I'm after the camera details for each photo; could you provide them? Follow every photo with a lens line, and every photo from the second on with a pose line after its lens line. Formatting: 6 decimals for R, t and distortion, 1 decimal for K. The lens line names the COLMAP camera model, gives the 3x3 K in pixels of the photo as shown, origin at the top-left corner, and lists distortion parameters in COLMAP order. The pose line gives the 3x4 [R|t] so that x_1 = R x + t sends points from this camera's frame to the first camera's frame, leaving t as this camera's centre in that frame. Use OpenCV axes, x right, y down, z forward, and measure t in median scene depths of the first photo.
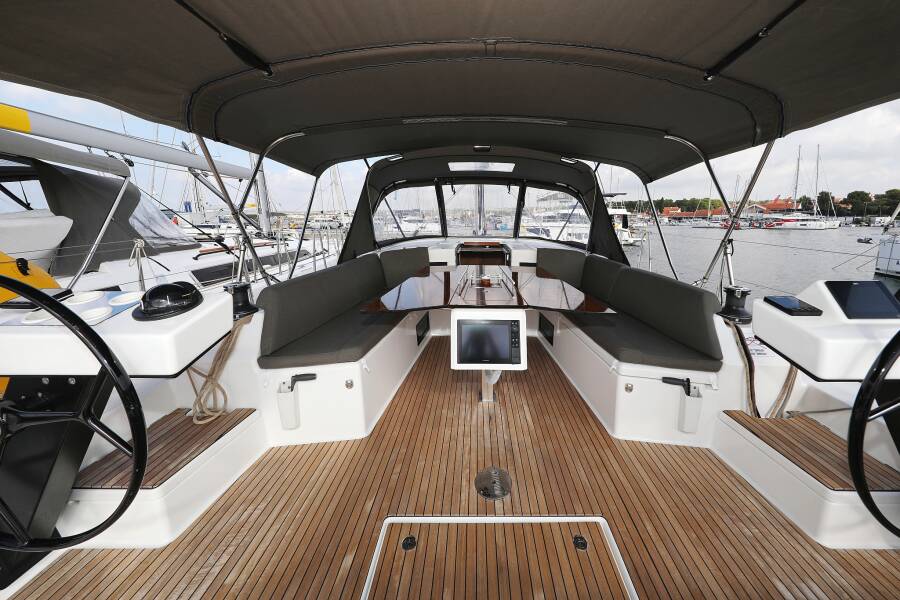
lens RADIAL K [[318.6, 0, 458.8], [0, 318.6, 300.7], [0, 0, 1]] dist [-0.001197, 0.000339]
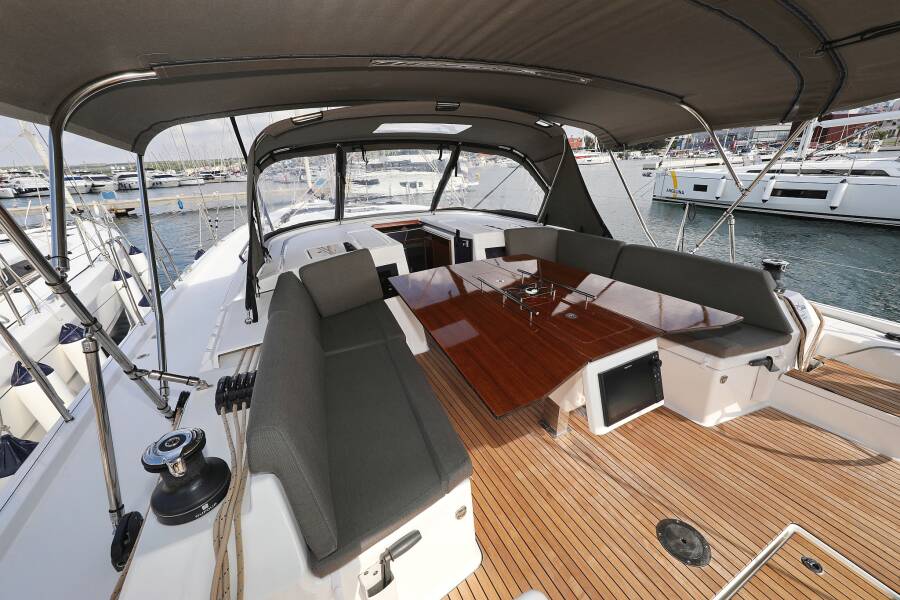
lens RADIAL K [[340.3, 0, 456.0], [0, 340.3, 306.9], [0, 0, 1]] dist [0.007328, -0.000414]
pose [[0.861628, -0.248828, 0.442360, -0.381628], [0.183370, 0.965321, 0.185825, -0.188157], [-0.473258, -0.078997, 0.877375, 0.291587]]
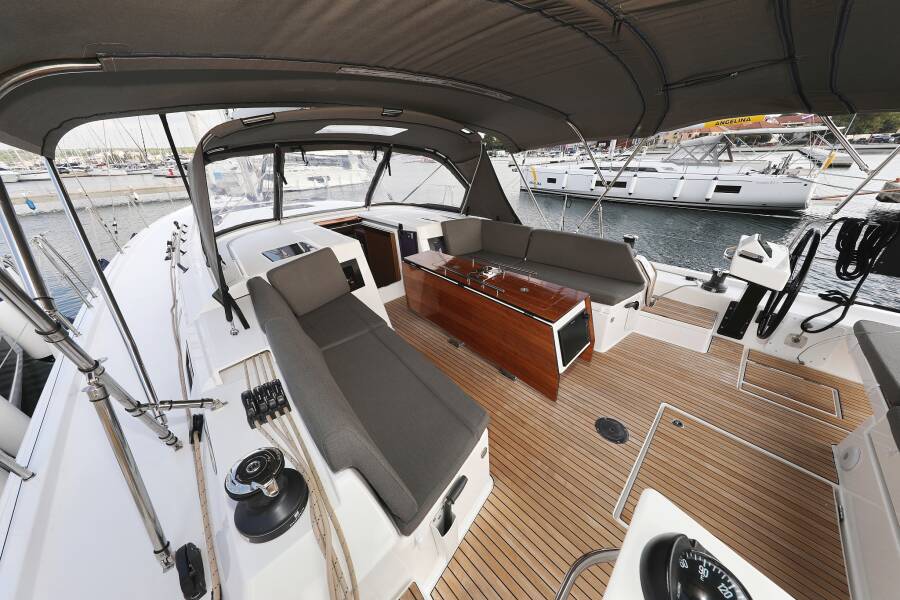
lens RADIAL K [[280.0, 0, 456.6], [0, 280.0, 306.1], [0, 0, 1]] dist [0.005541, -0.000116]
pose [[0.668235, -0.388875, 0.634223, -0.475519], [0.226571, 0.918388, 0.324390, -0.235017], [-0.708610, -0.073072, 0.701807, 0.371552]]
